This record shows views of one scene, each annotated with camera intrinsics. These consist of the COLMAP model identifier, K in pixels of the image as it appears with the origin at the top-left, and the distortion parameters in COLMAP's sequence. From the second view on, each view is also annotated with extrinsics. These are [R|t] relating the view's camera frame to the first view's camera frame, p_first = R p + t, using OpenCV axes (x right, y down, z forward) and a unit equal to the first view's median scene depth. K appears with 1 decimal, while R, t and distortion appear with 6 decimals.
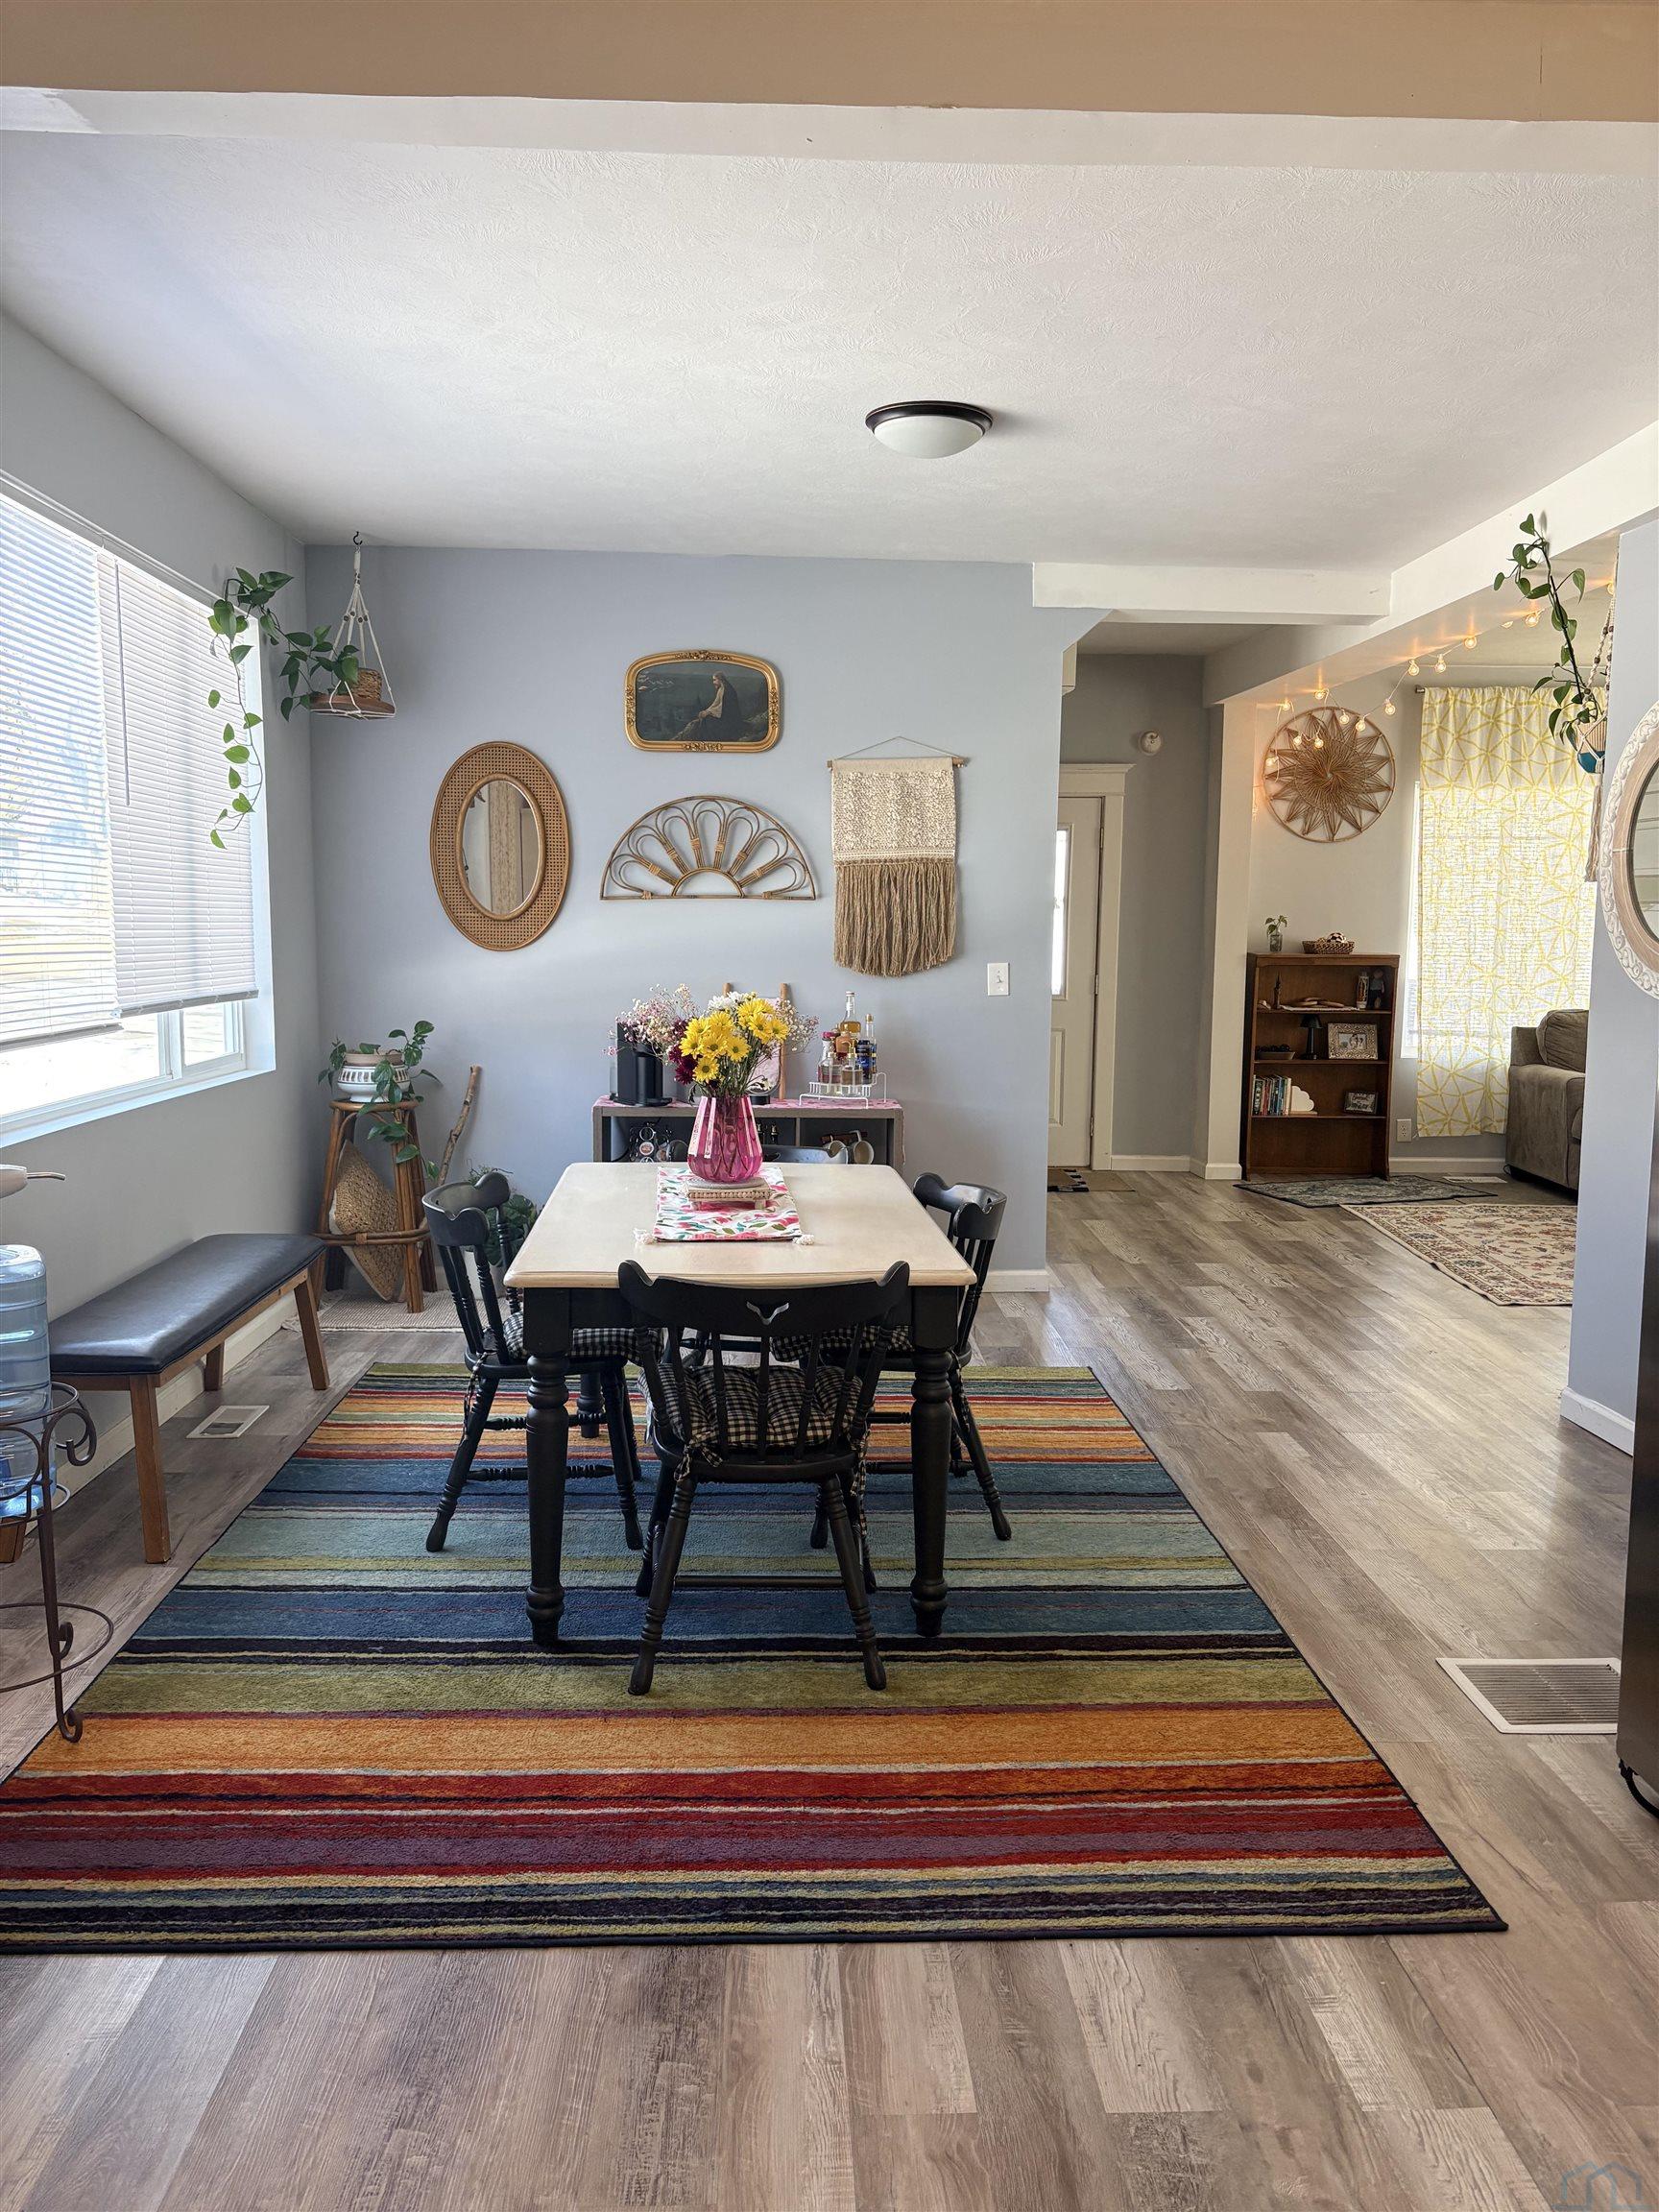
lens RADIAL K [[1669.3, 0, 821.1], [0, 1669.3, 1106.0], [0, 0, 1]] dist [0.043306, -0.049728]
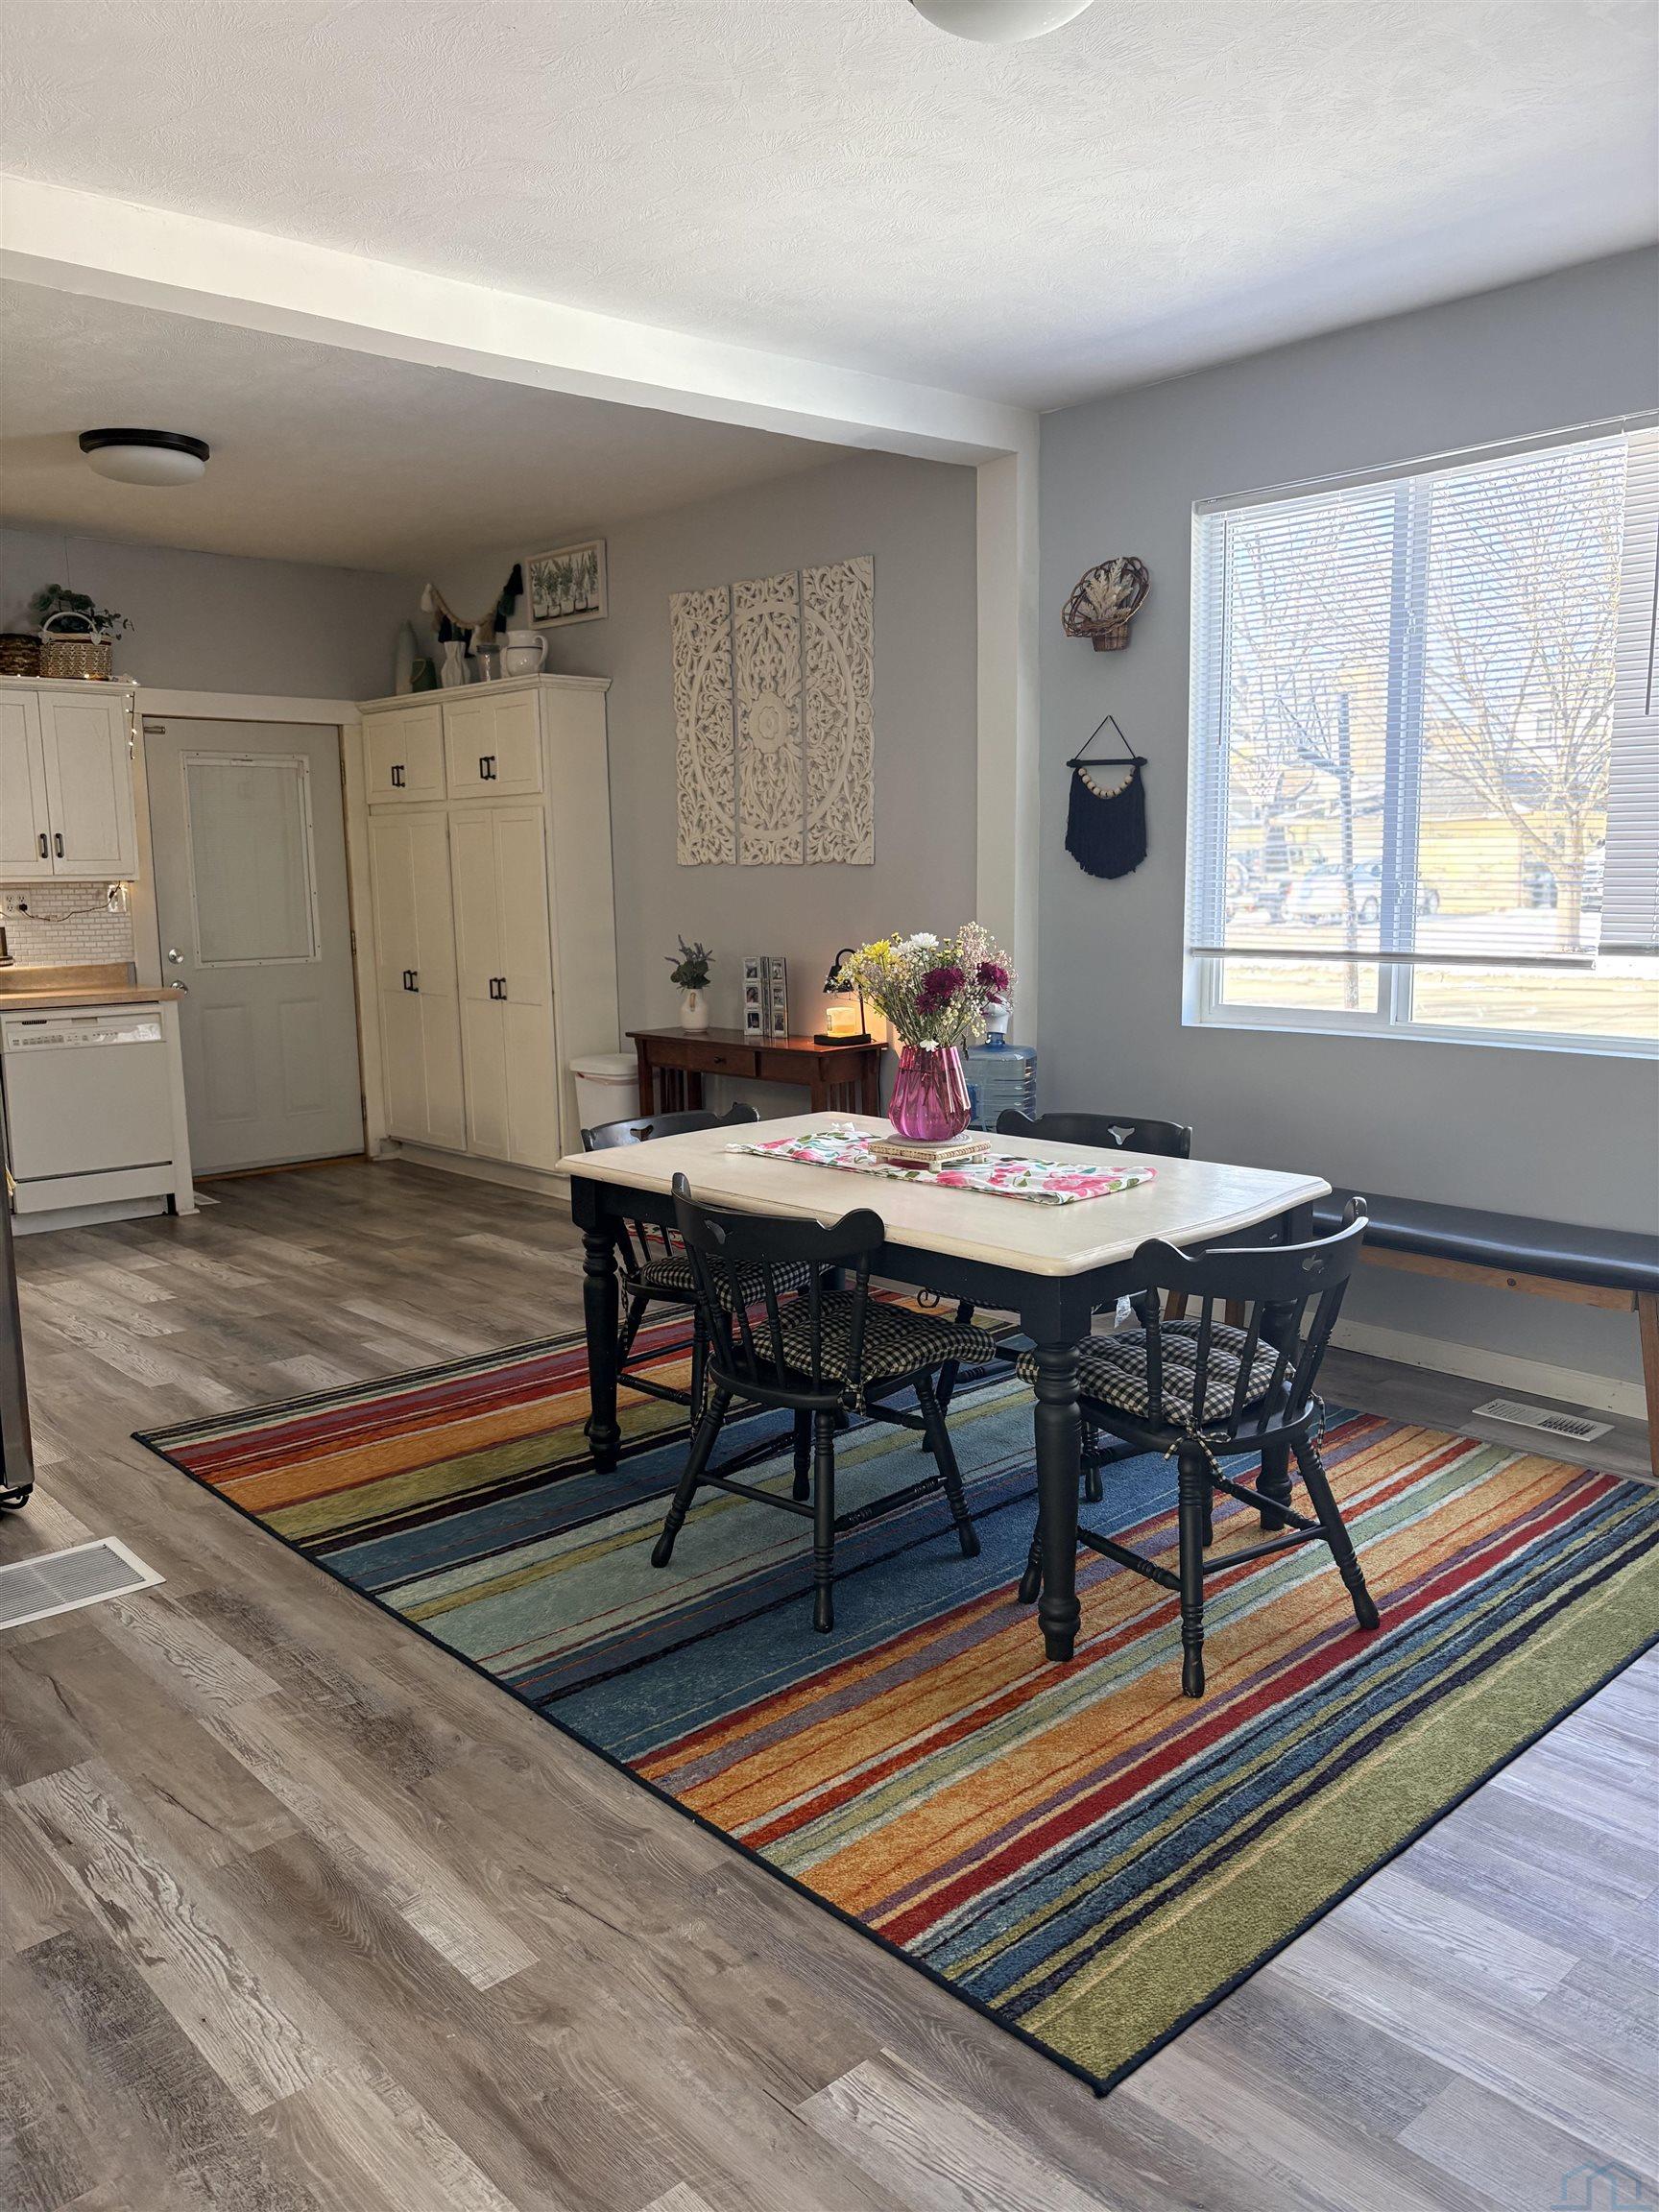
lens RADIAL K [[1669.3, 0, 833.0], [0, 1669.3, 1103.7], [0, 0, 1]] dist [0.043306, -0.049728]
pose [[-0.757086, 0.101429, -0.645394, 0.777020], [-0.060846, 0.972634, 0.224233, -0.239290], [0.650476, 0.209033, -0.730196, 2.201440]]
